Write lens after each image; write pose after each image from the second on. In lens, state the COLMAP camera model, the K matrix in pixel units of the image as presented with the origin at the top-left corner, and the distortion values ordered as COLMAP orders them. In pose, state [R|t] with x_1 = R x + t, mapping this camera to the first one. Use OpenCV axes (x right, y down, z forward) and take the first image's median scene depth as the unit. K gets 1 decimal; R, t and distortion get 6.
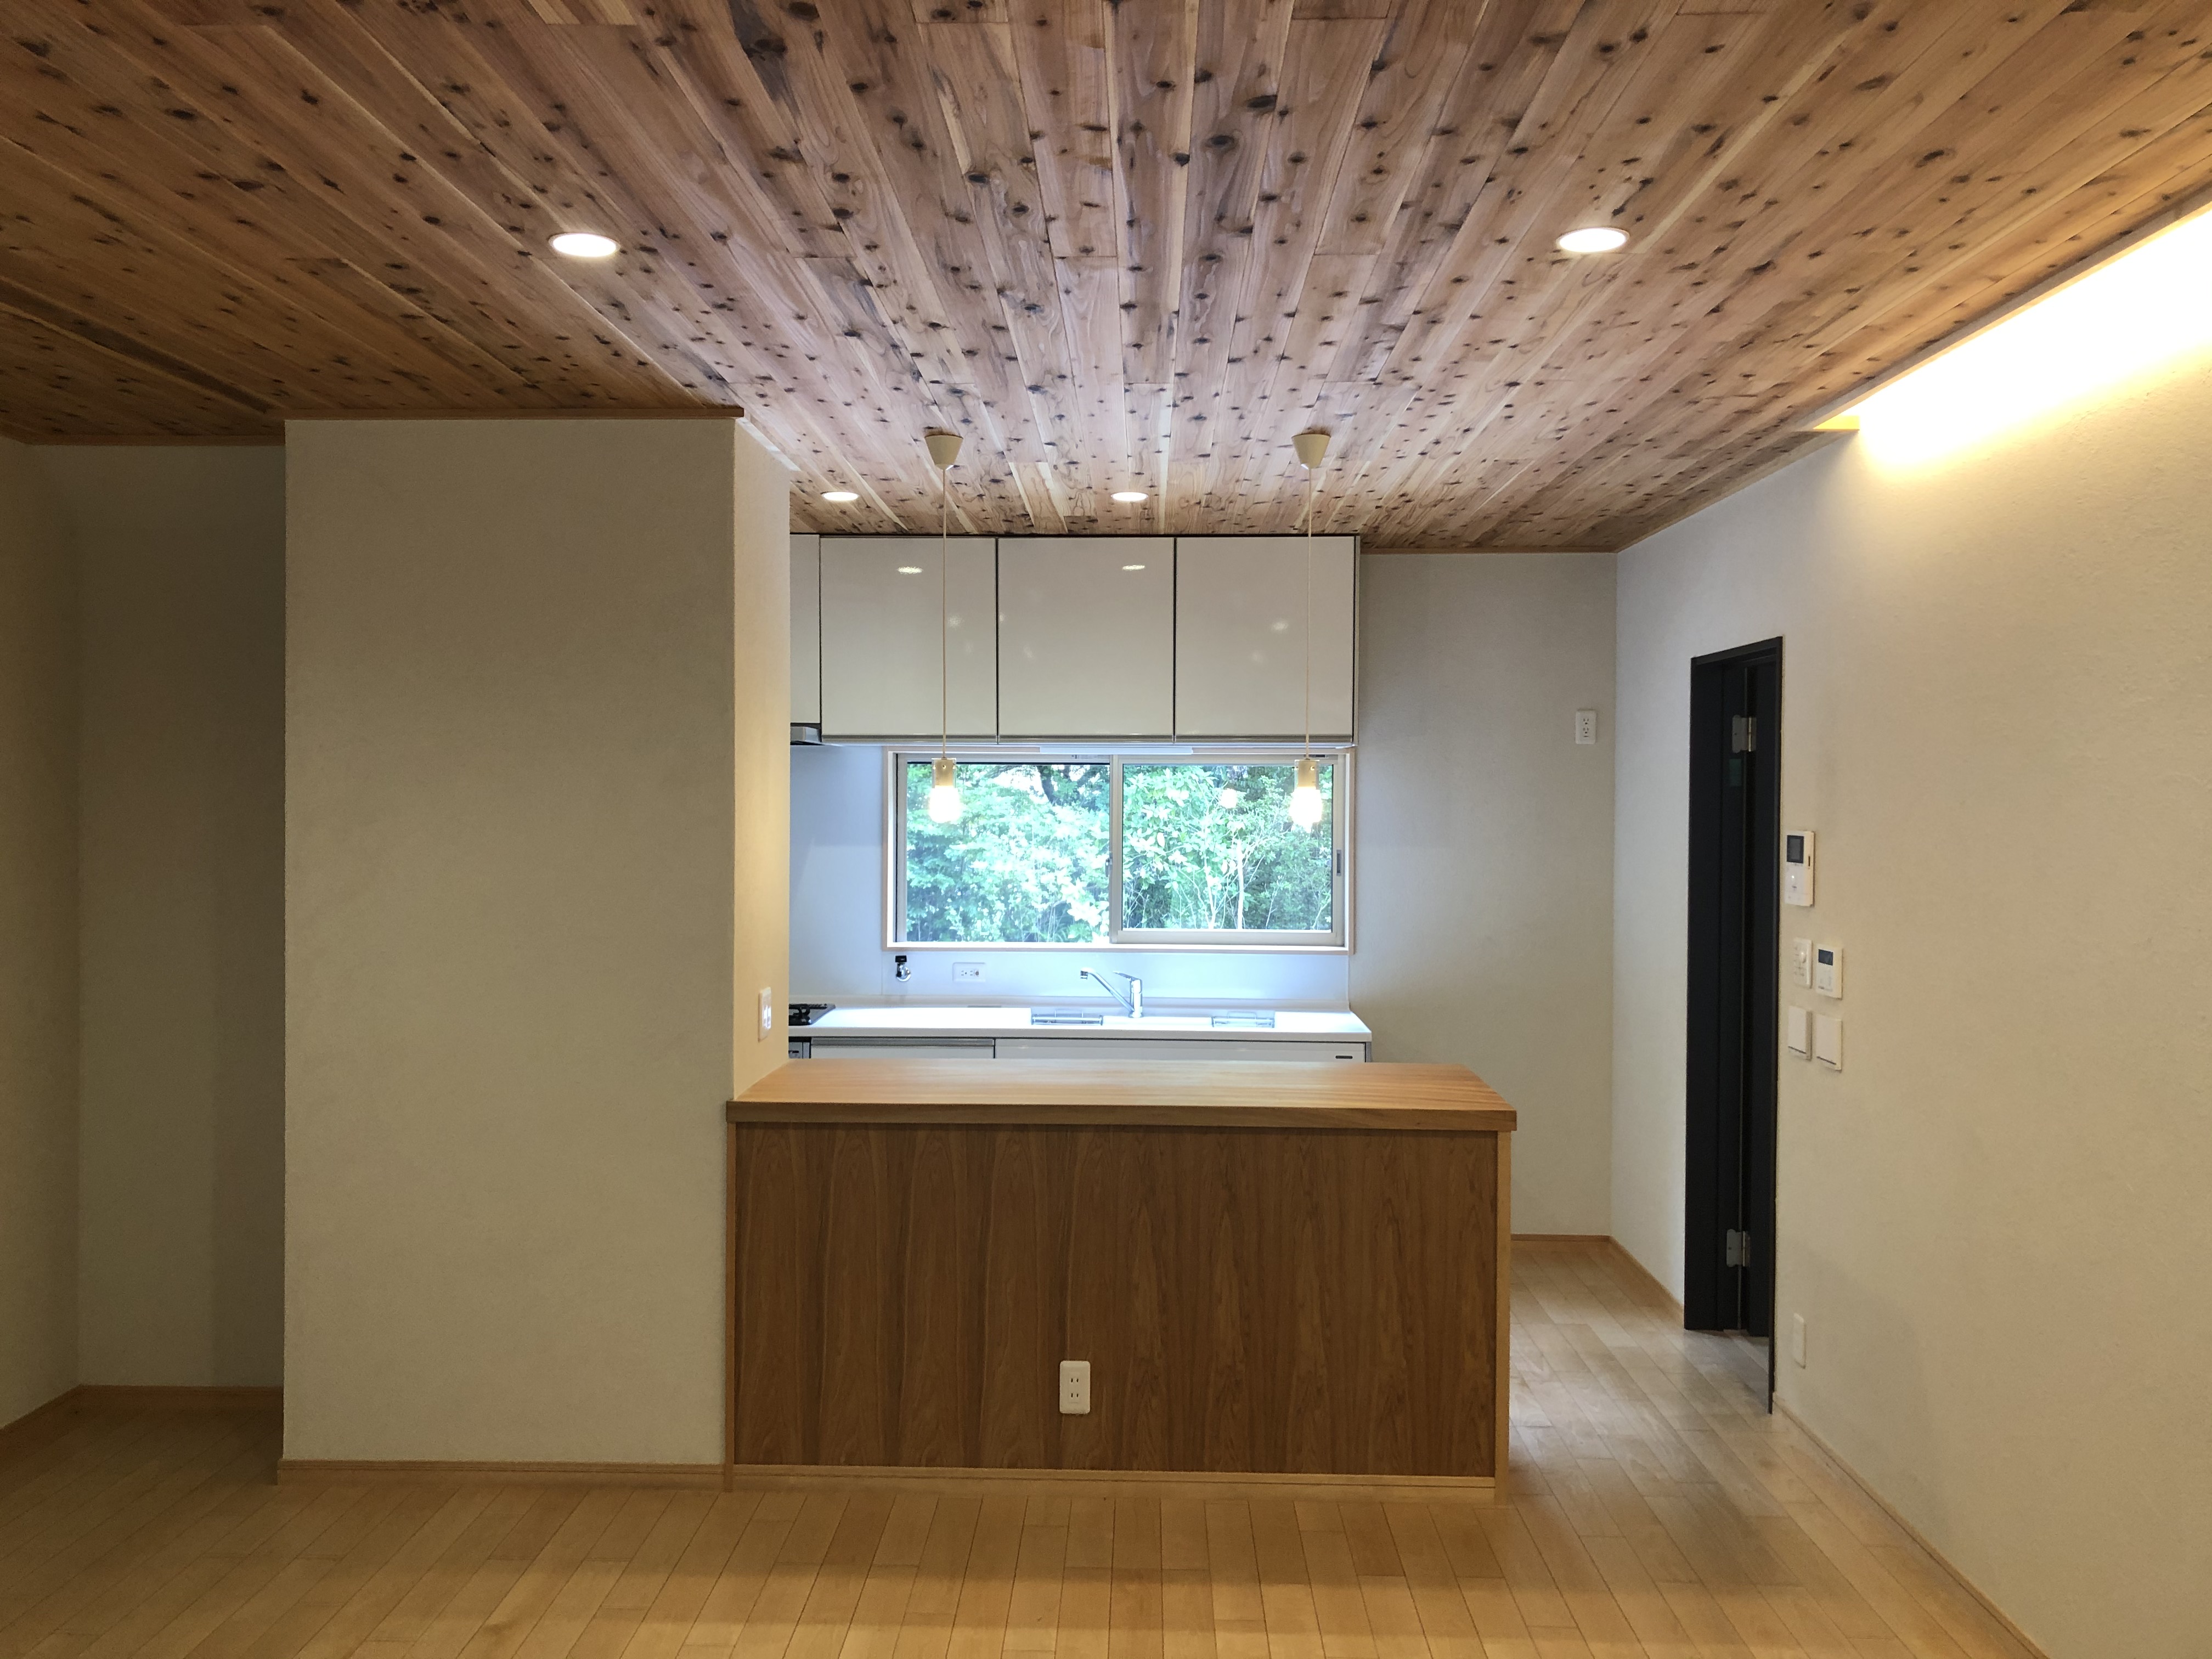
lens RADIAL K [[1829.1, 0, 1105.3], [0, 1829.1, 818.3], [0, 0, 1]] dist [0.008970, 0.004667]
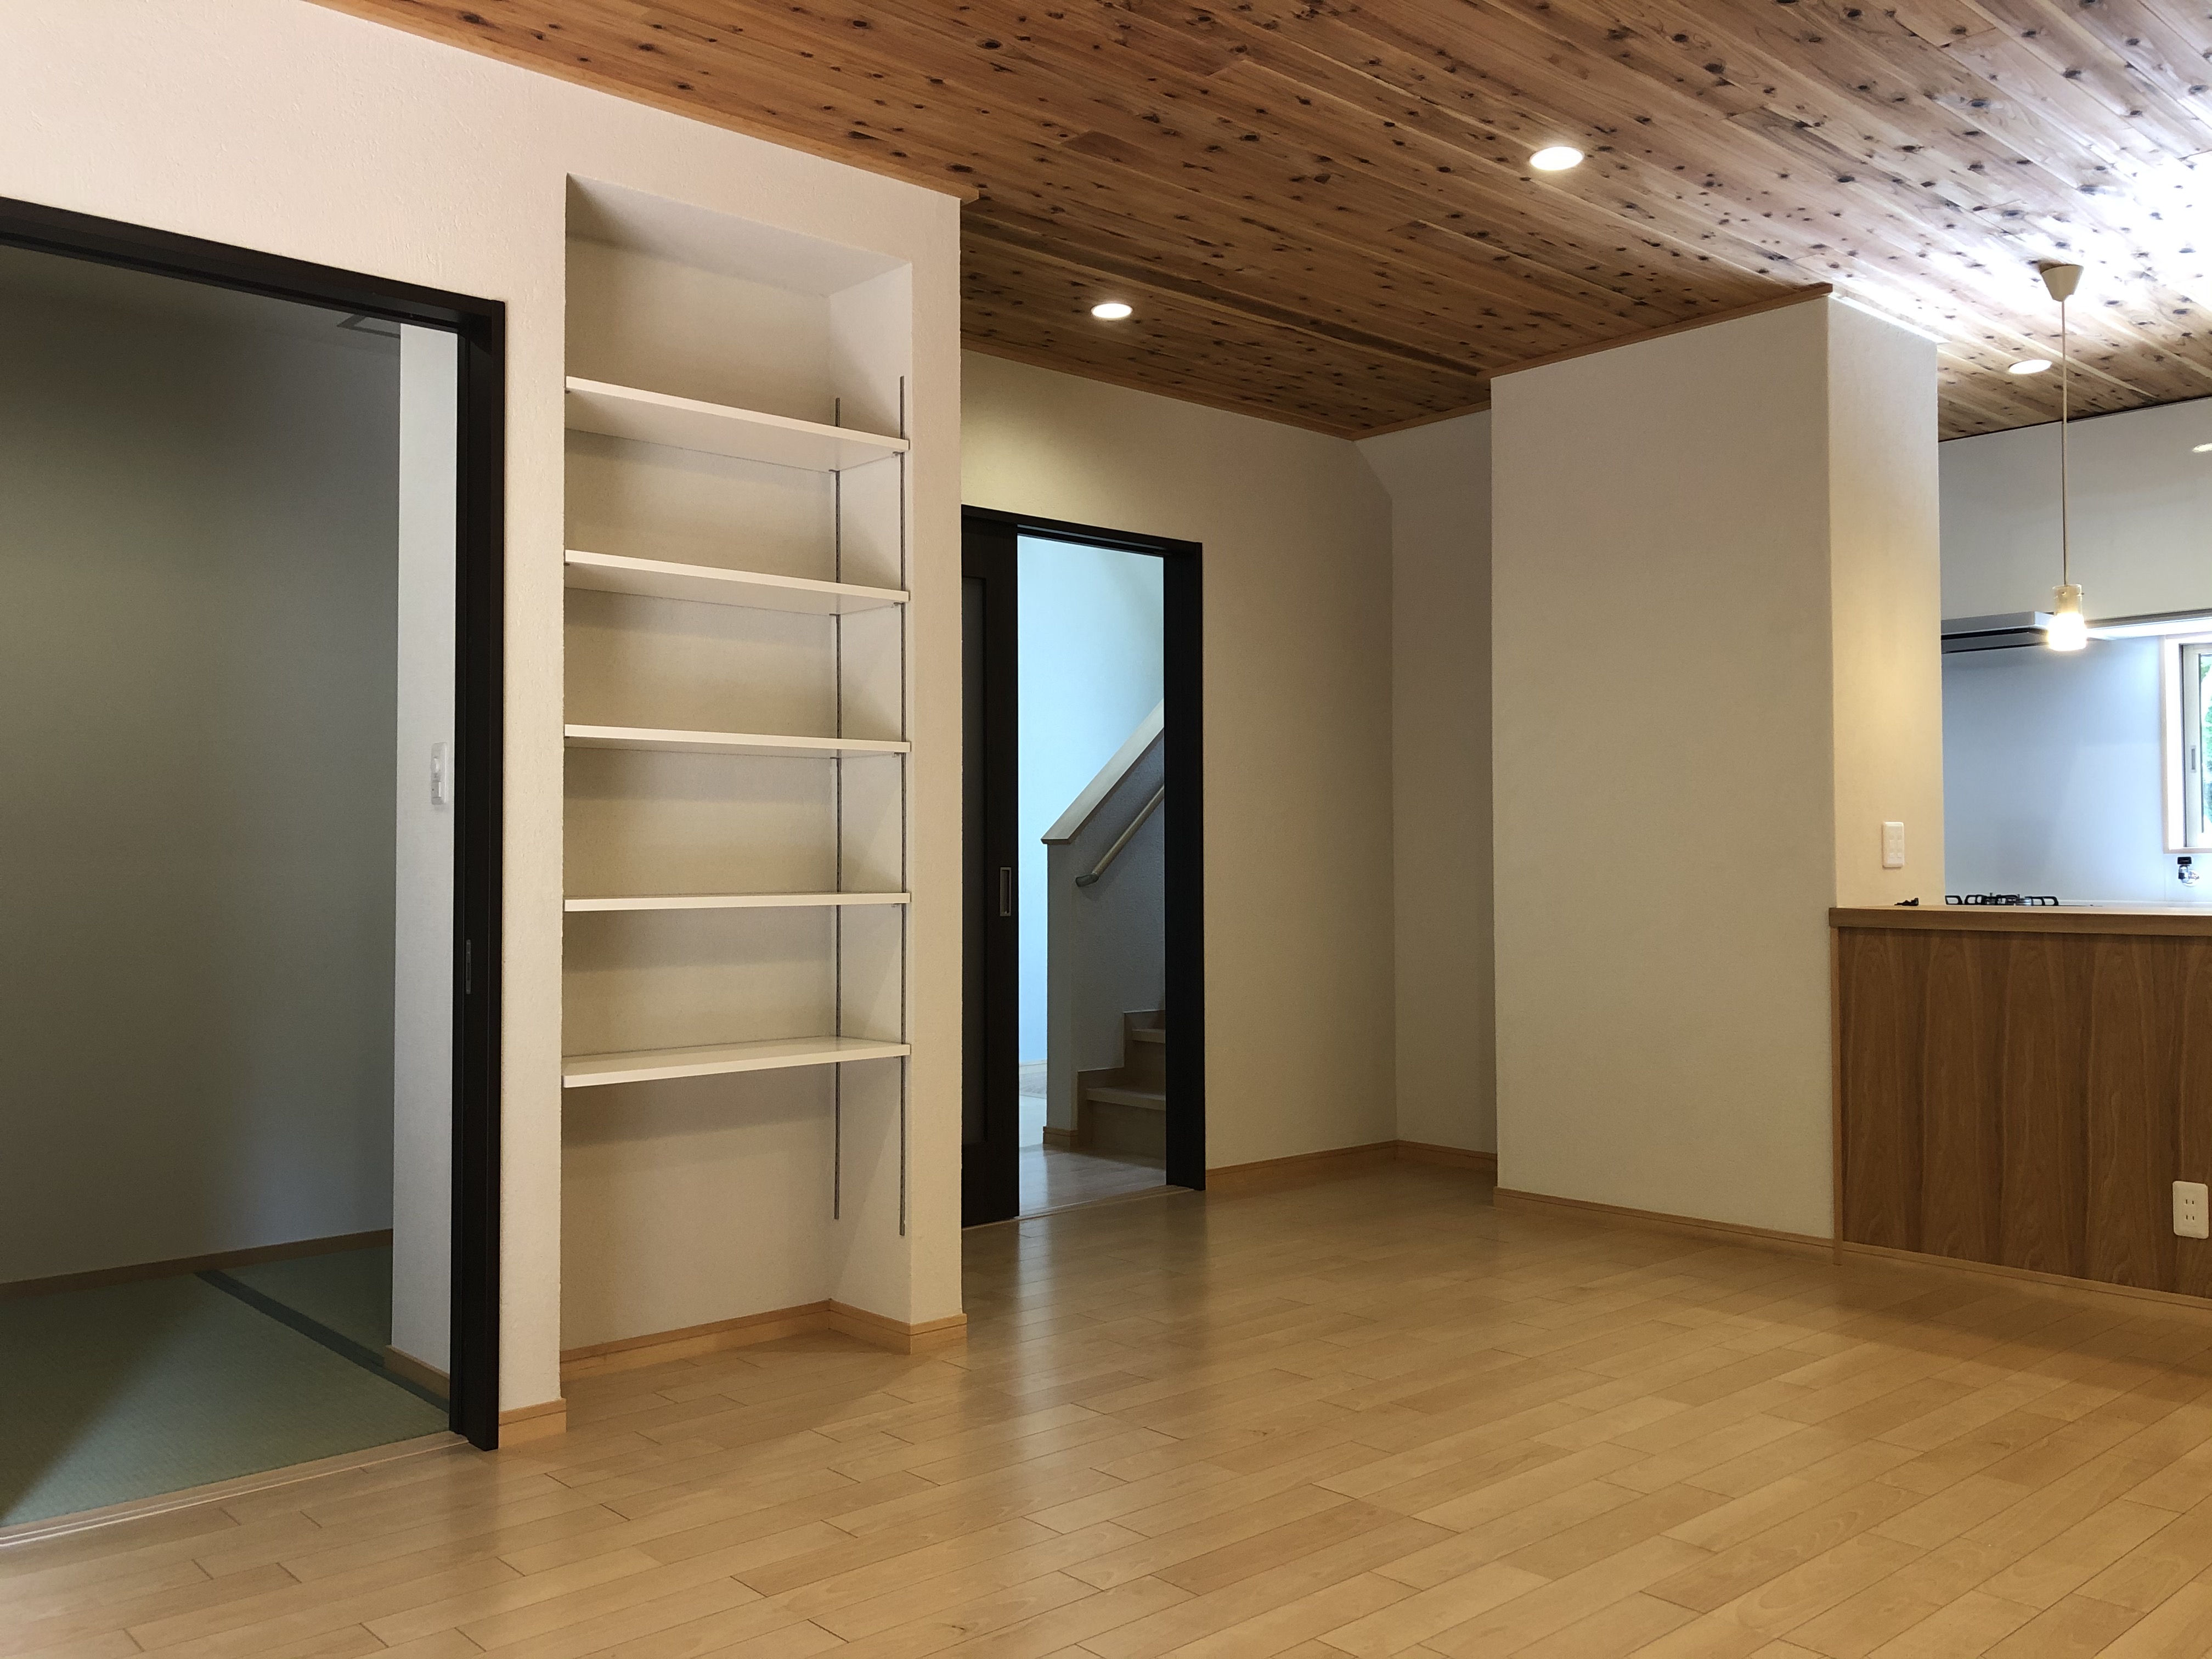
lens RADIAL K [[1829.1, 0, 1099.9], [0, 1829.1, 837.1], [0, 0, 1]] dist [0.008970, 0.004667]
pose [[0.691607, -0.018273, -0.722043, 0.290251], [0.000244, 0.999686, -0.025066, 0.139045], [0.722274, 0.017160, 0.691394, -0.089404]]
